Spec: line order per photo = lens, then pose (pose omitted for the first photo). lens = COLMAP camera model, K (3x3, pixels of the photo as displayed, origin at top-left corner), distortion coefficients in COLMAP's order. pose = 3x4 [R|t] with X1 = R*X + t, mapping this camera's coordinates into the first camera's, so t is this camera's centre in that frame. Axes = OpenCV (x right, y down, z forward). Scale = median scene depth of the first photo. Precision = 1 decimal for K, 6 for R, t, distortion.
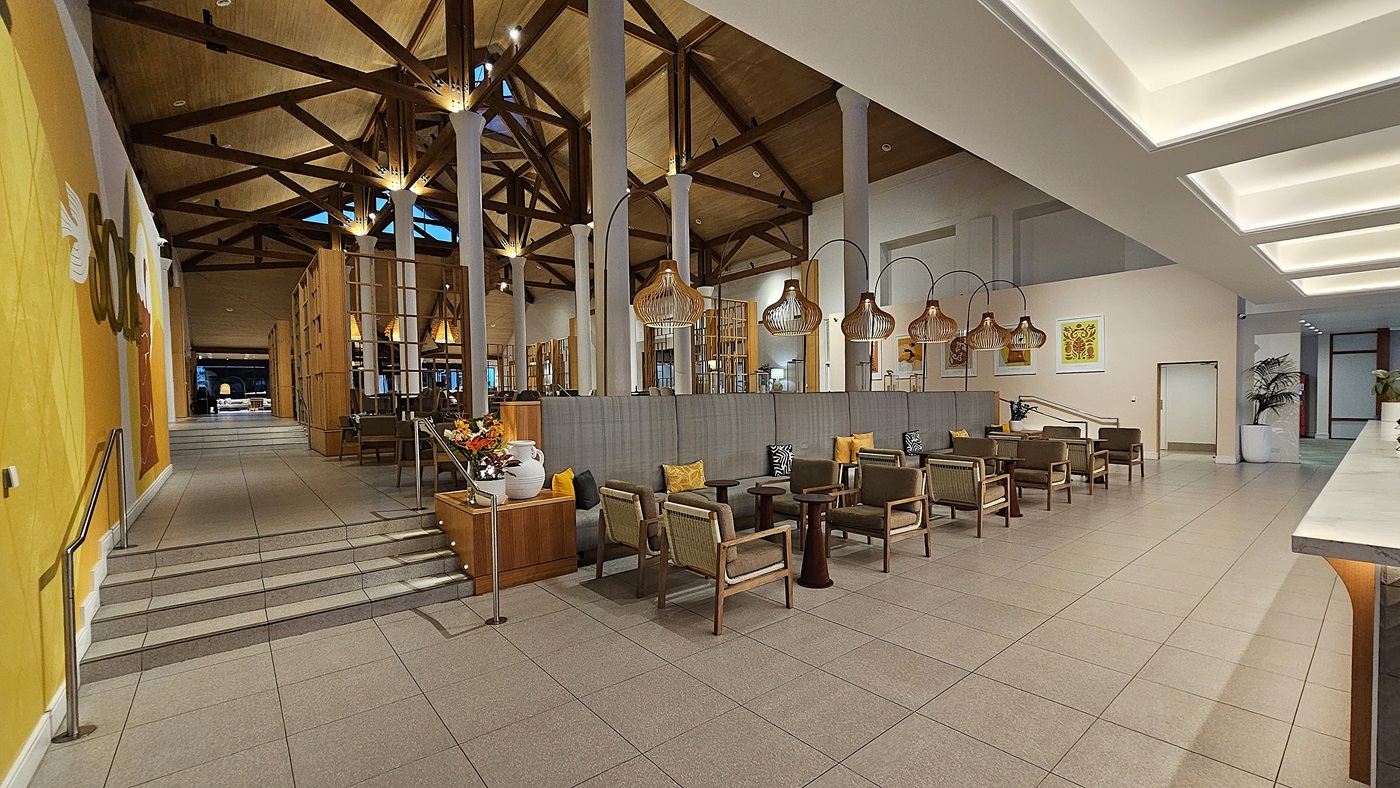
lens RADIAL K [[572.6, 0, 709.3], [0, 572.6, 405.7], [0, 0, 1]] dist [0.001454, 0.000411]
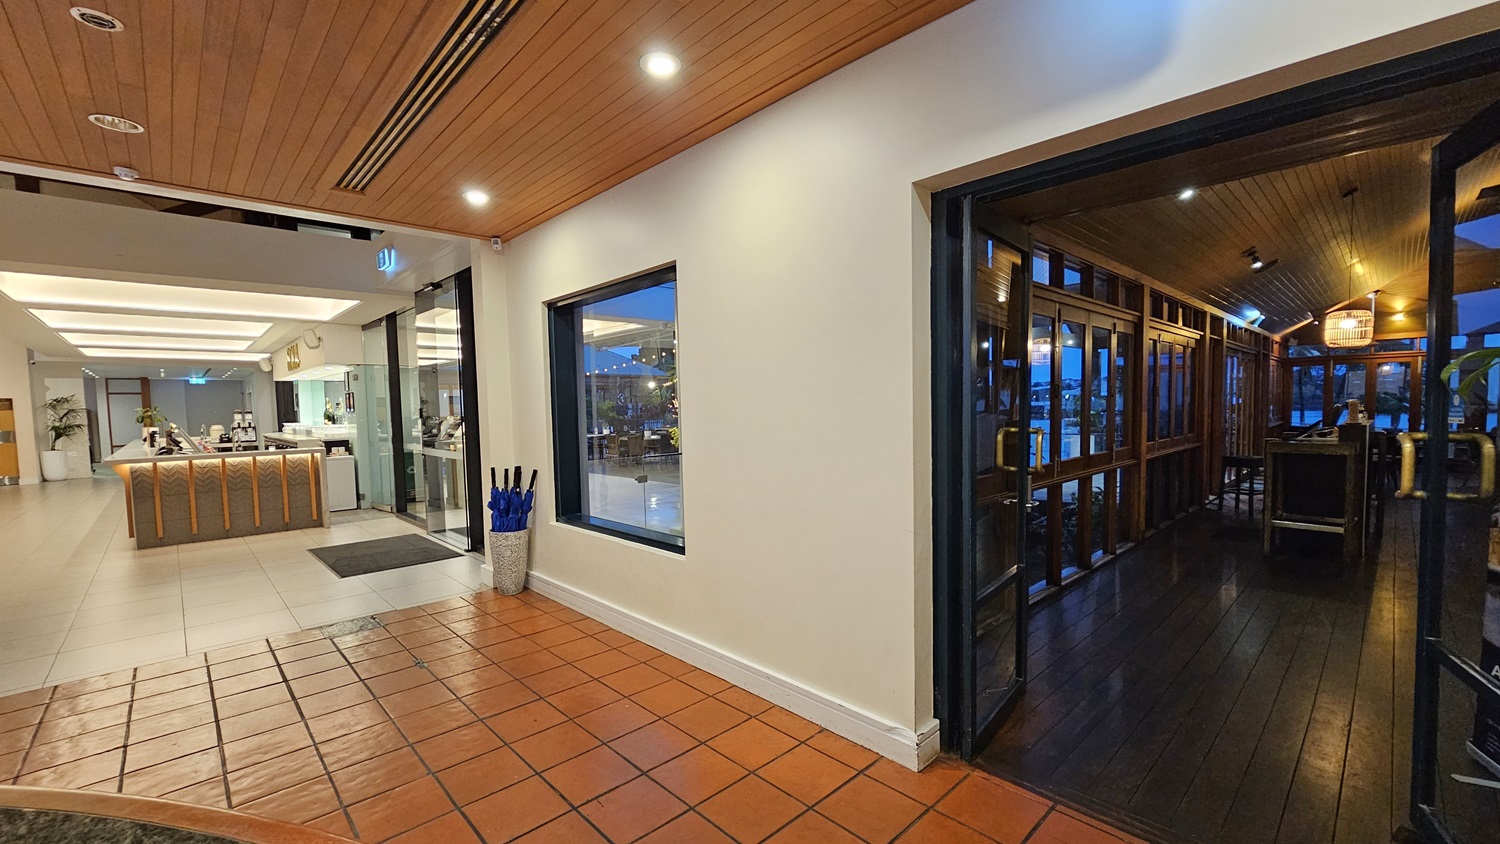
lens RADIAL K [[613.5, 0, 762.6], [0, 613.5, 438.2], [0, 0, 1]] dist [0.001454, 0.000411]
pose [[-0.069730, -0.039882, 0.996768, -0.482160], [0.051733, 0.997711, 0.043538, 0.027637], [-0.996224, 0.054601, -0.067507, -0.443152]]
